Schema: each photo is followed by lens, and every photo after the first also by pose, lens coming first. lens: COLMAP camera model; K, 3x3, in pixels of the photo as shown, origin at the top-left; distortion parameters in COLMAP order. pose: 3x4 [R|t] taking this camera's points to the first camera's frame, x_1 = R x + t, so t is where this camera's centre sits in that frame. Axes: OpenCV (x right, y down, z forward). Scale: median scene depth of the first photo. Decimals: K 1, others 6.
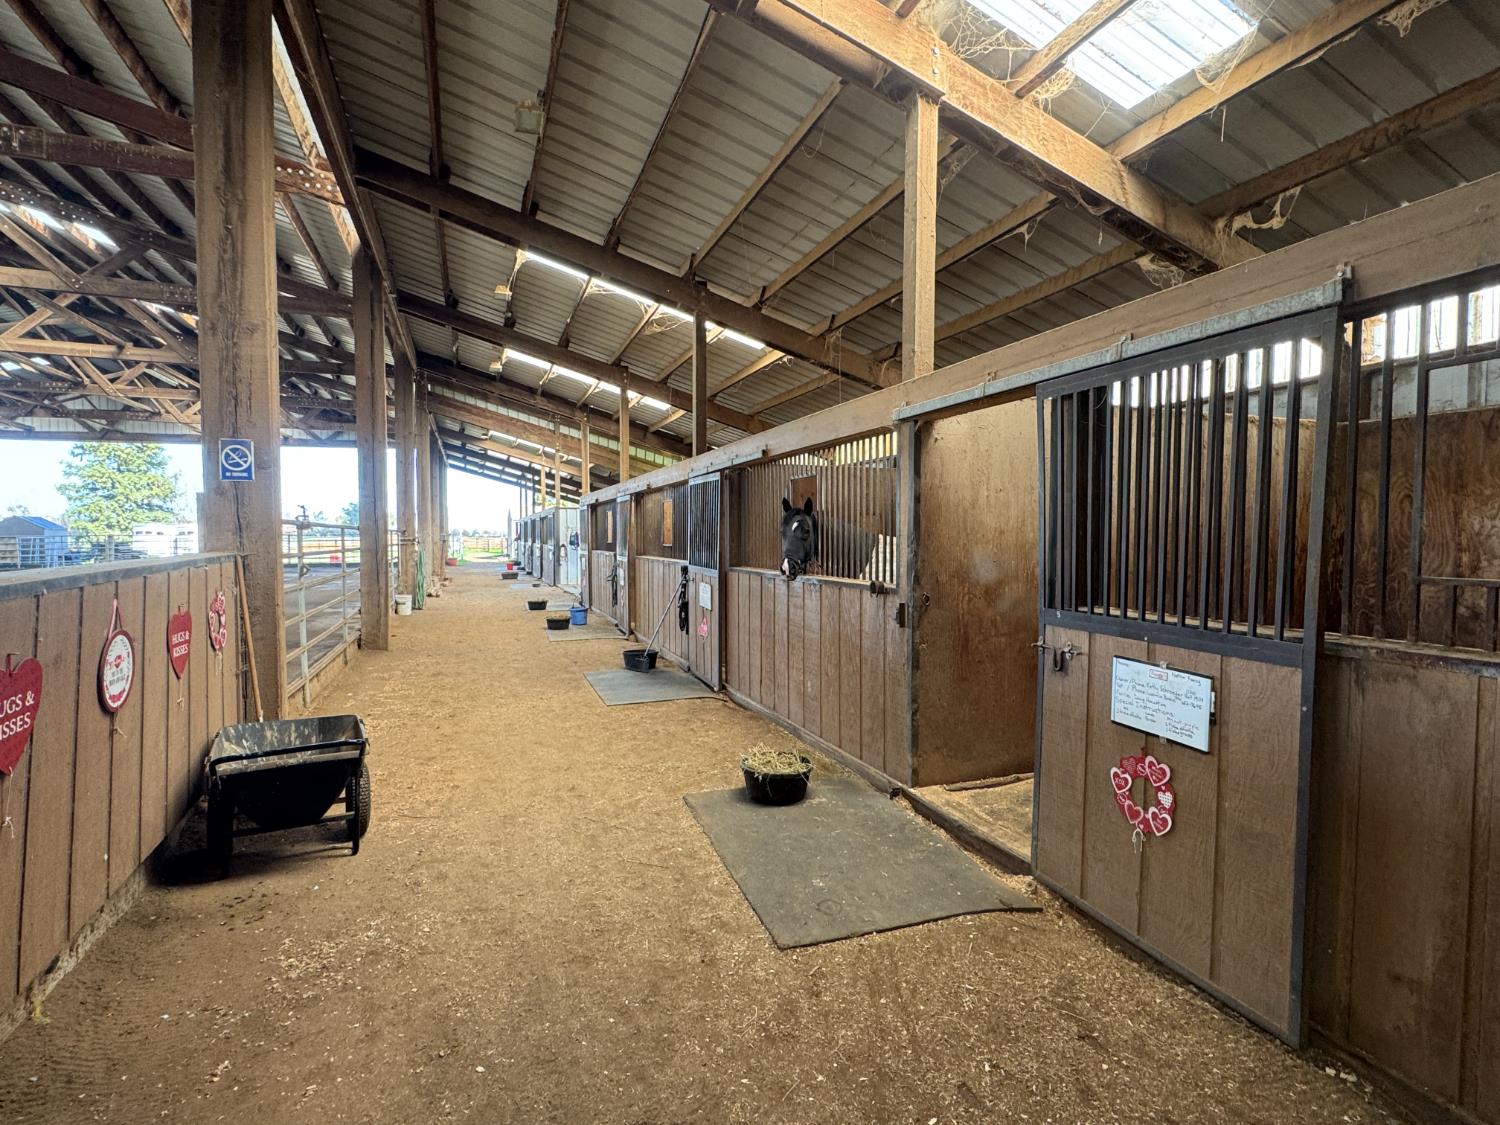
lens RADIAL K [[737.0, 0, 755.2], [0, 737.0, 563.9], [0, 0, 1]] dist [-0.005115, -0.000574]
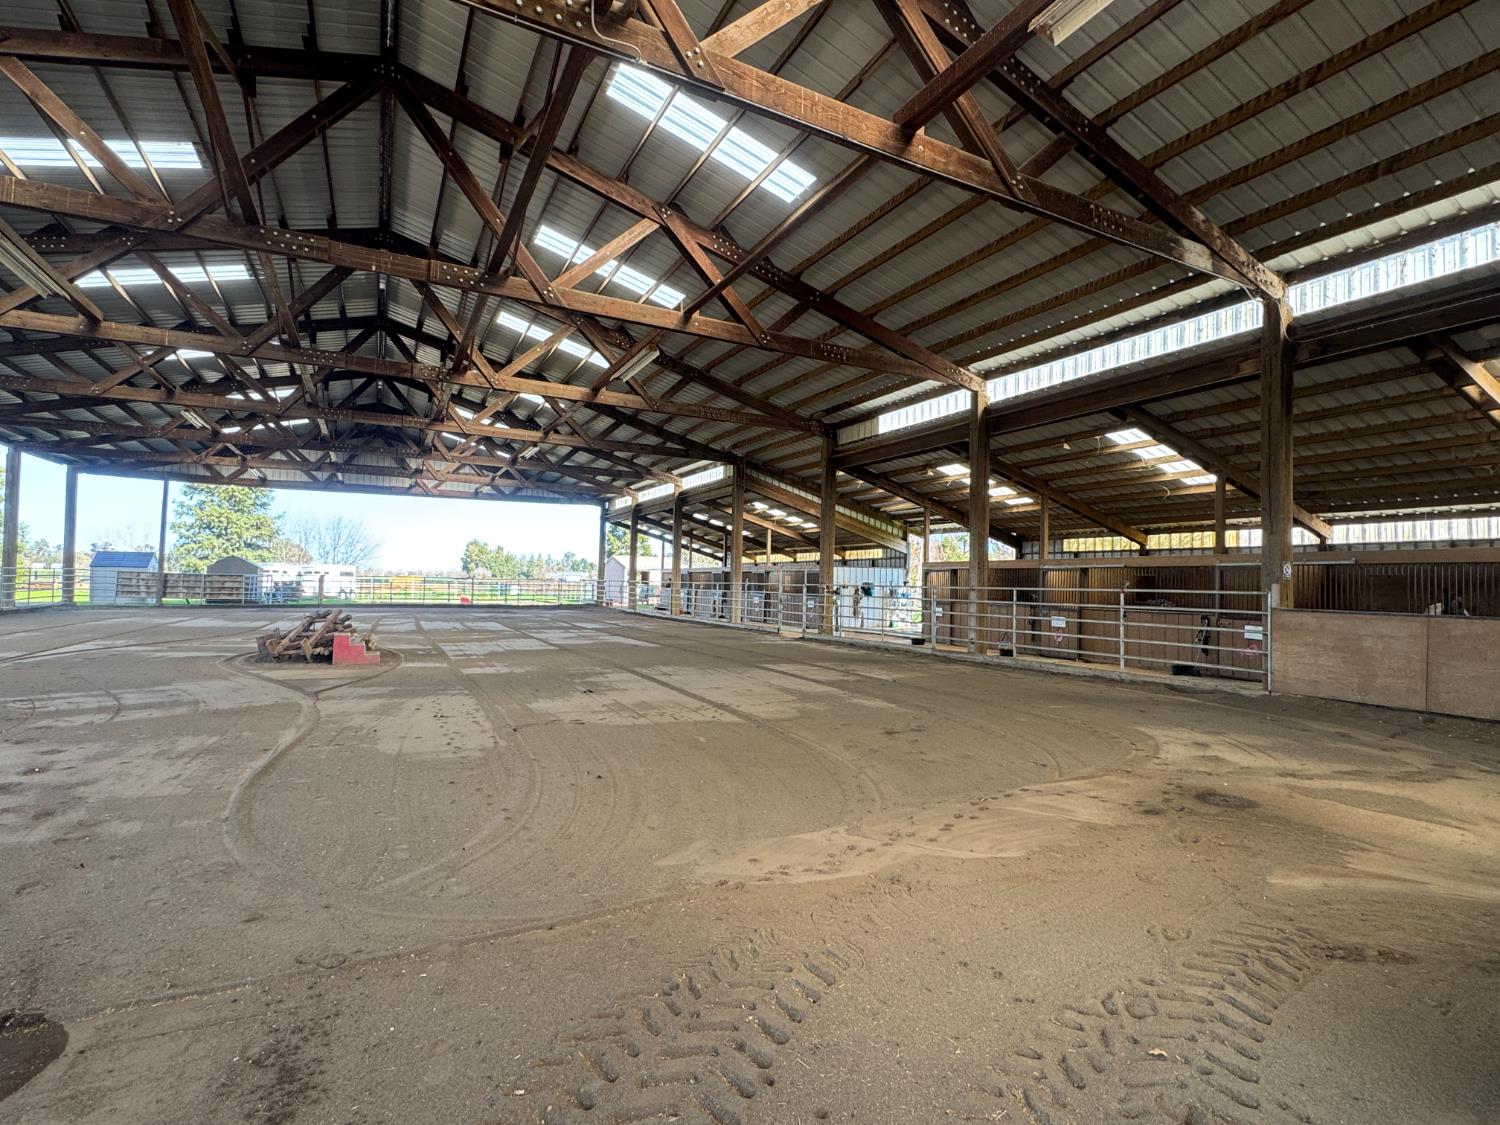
lens RADIAL K [[737.0, 0, 748.6], [0, 737.0, 562.8], [0, 0, 1]] dist [-0.005115, -0.000574]
pose [[0.994103, 0.025034, 0.105507, -0.417722], [-0.018147, 0.997672, -0.065736, 0.003356], [-0.106907, 0.063434, 0.992243, -0.187148]]
